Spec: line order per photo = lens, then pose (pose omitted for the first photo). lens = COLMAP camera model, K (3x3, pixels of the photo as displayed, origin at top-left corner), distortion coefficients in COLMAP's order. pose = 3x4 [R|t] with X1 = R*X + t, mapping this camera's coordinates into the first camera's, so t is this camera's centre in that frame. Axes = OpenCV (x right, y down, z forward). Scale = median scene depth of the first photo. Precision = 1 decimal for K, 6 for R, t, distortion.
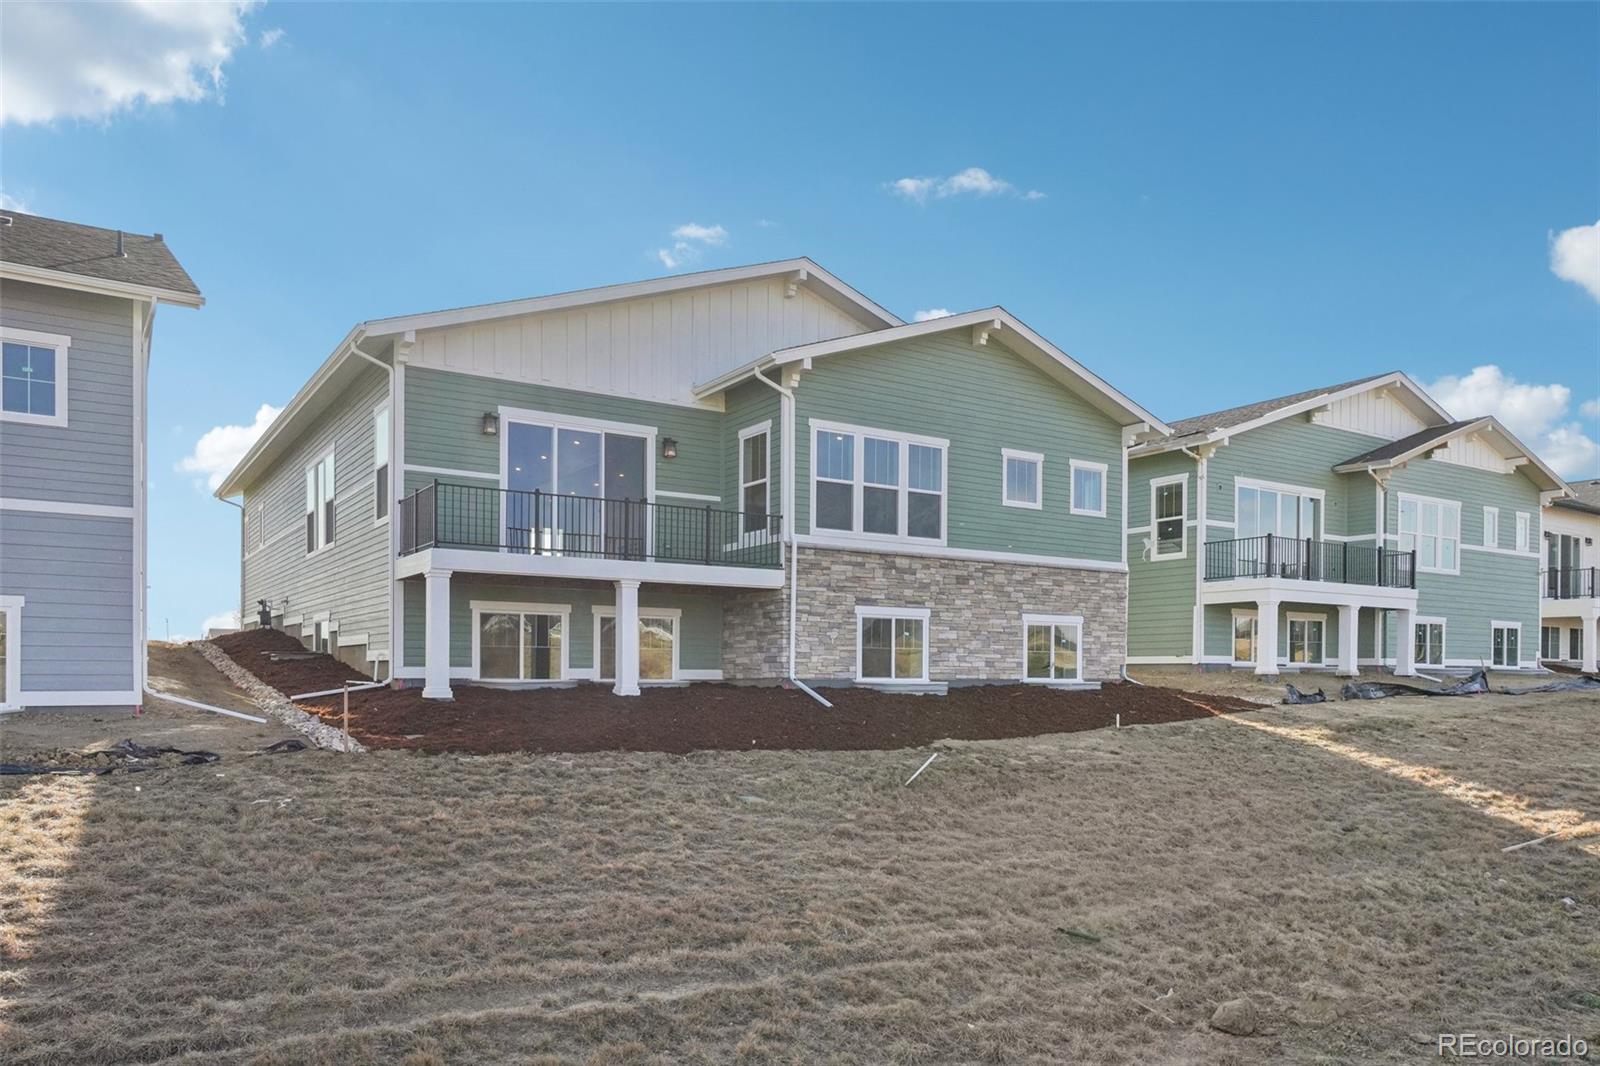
lens RADIAL K [[1114.0, 0, 800.2], [0, 1114.0, 685.6], [0, 0, 1]] dist [0.020970, -0.000244]
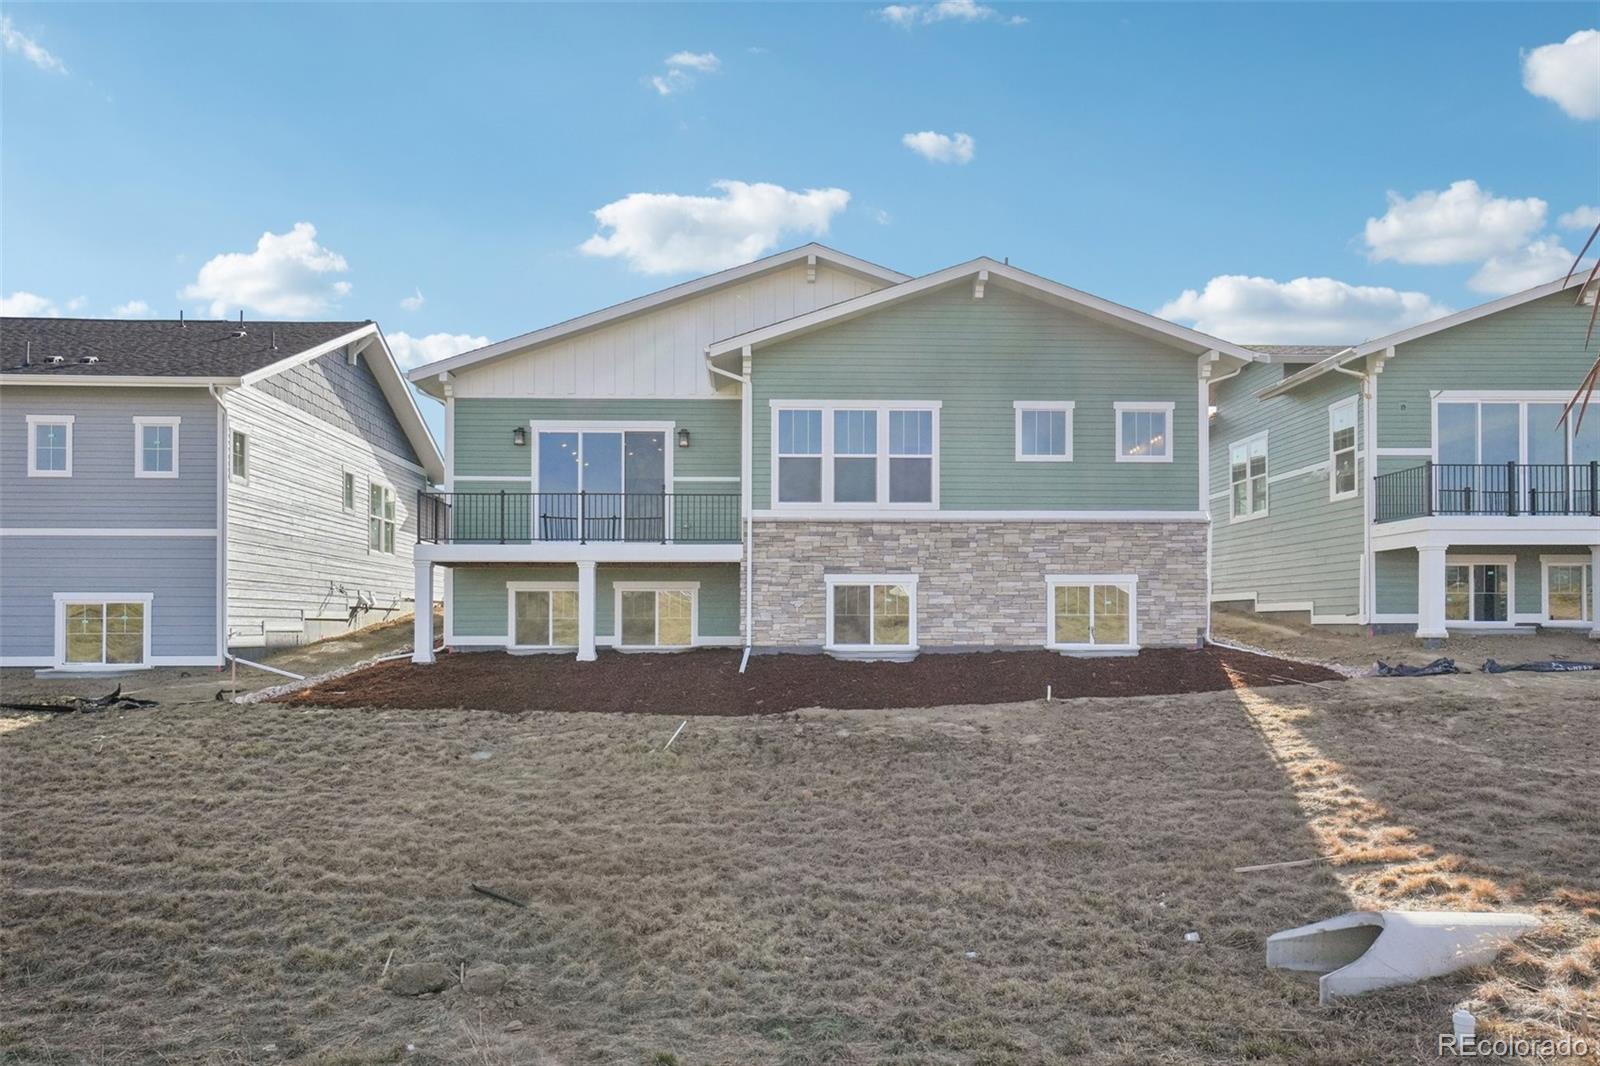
lens RADIAL K [[1092.2, 0, 800.0], [0, 1092.2, 618.0], [0, 0, 1]] dist [0.021931, 0.000563]
pose [[0.859756, -0.009671, -0.510613, 0.531850], [0.000589, 0.999839, -0.017947, -0.012956], [0.510705, 0.015129, 0.859623, 0.118087]]
